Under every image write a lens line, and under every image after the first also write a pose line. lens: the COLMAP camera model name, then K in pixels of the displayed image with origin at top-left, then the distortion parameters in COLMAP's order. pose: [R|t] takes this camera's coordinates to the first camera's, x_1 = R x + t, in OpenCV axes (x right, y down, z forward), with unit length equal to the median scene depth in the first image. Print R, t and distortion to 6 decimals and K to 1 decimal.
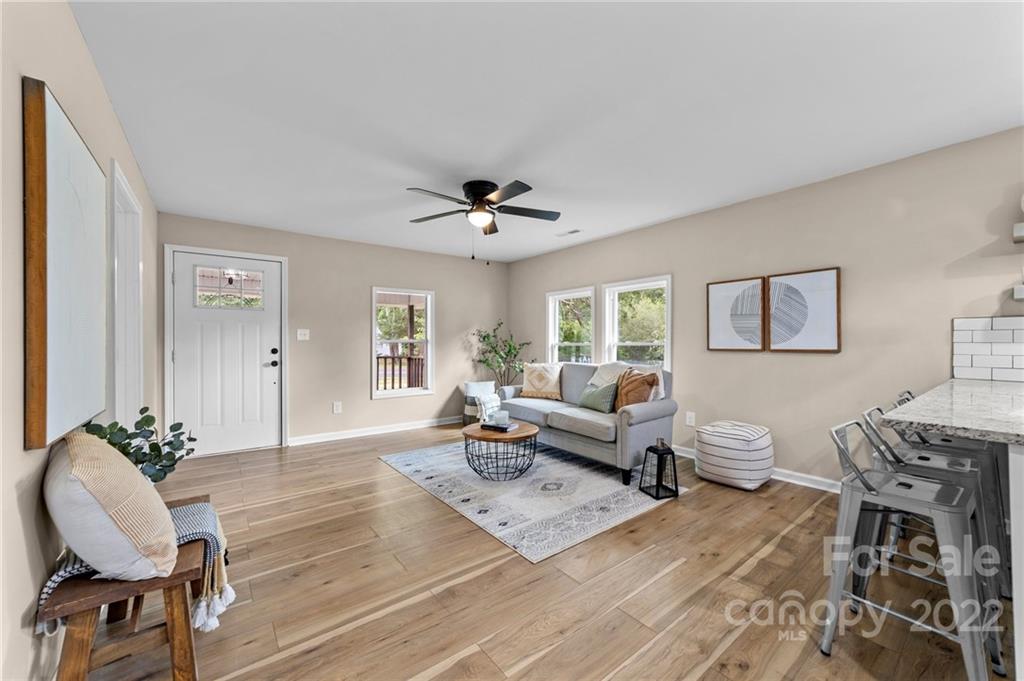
lens RADIAL K [[397.8, 0, 512.7], [0, 397.8, 340.2], [0, 0, 1]] dist [-0.011911, -0.000032]
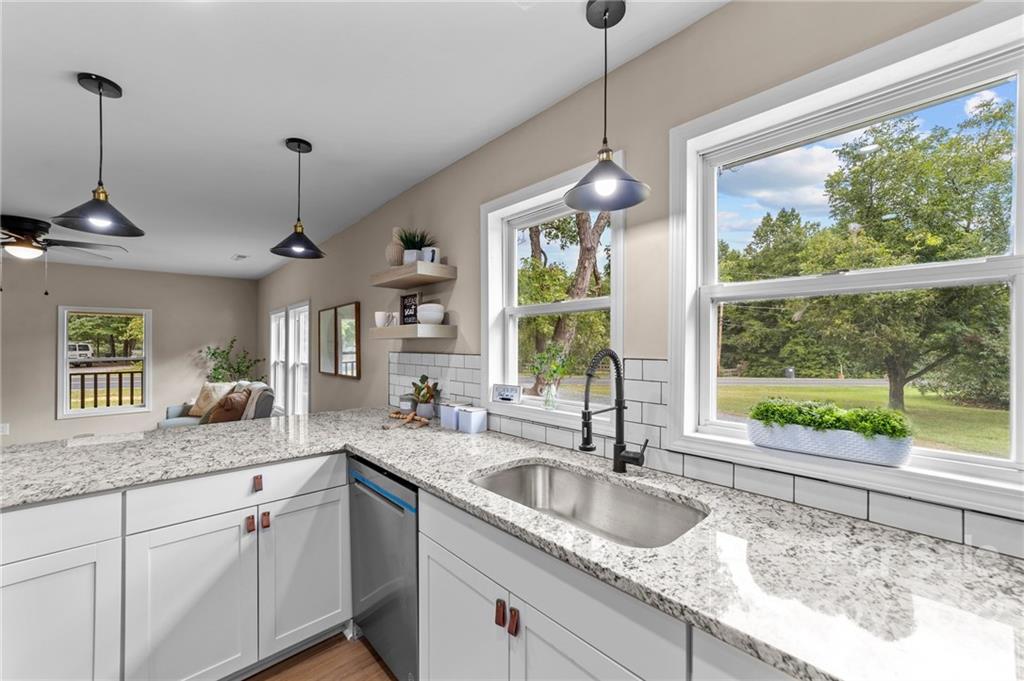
lens RADIAL K [[397.8, 0, 512.3], [0, 397.8, 342.6], [0, 0, 1]] dist [-0.011911, -0.000032]
pose [[0.994933, 0.001855, 0.100526, 0.749205], [-0.001558, 0.999994, -0.003026, -0.044409], [-0.100531, 0.002854, 0.994930, -0.097085]]
